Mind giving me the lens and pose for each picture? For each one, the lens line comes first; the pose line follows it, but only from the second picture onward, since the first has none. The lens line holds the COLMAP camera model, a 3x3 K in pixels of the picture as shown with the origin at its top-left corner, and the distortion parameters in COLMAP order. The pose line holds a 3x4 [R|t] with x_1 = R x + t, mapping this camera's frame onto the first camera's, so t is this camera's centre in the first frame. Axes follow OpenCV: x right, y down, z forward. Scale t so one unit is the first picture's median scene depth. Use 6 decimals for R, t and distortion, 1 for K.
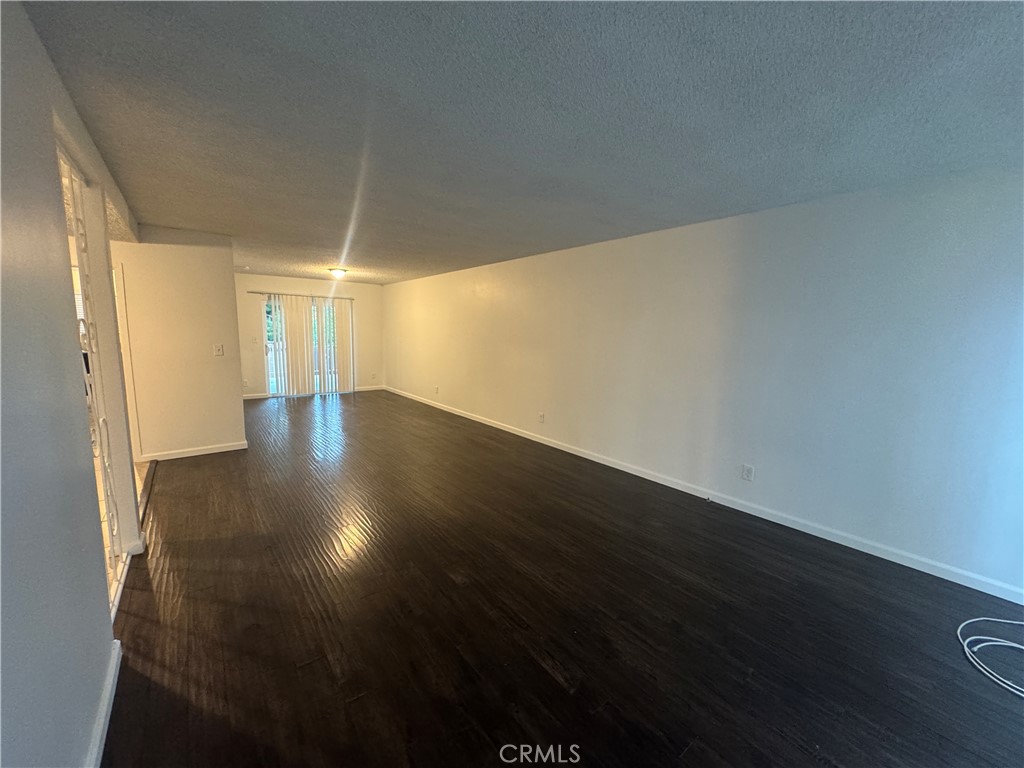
lens RADIAL K [[409.6, 0, 510.8], [0, 409.6, 383.2], [0, 0, 1]] dist [0.000643, 0.000133]
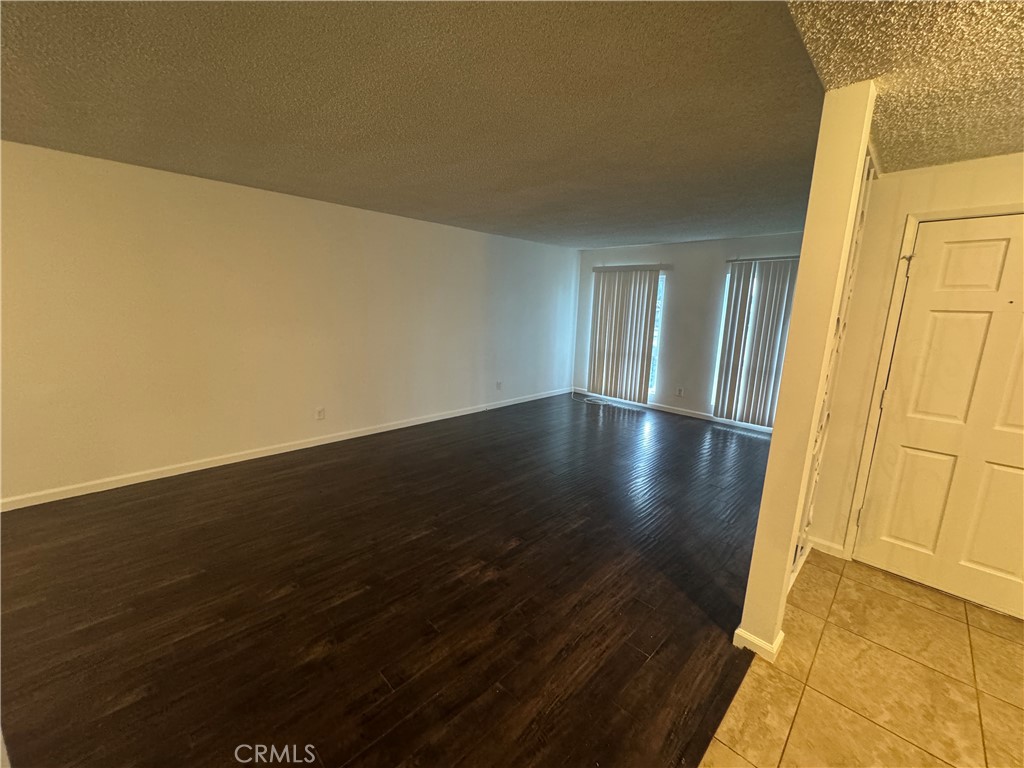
lens RADIAL K [[399.3, 0, 509.5], [0, 399.3, 405.2], [0, 0, 1]] dist [0.000551, 0.000059]
pose [[-0.114734, -0.261018, 0.958491, -0.740088], [0.097378, 0.957261, 0.272340, -0.110970], [-0.988612, 0.124582, -0.084413, 0.739291]]
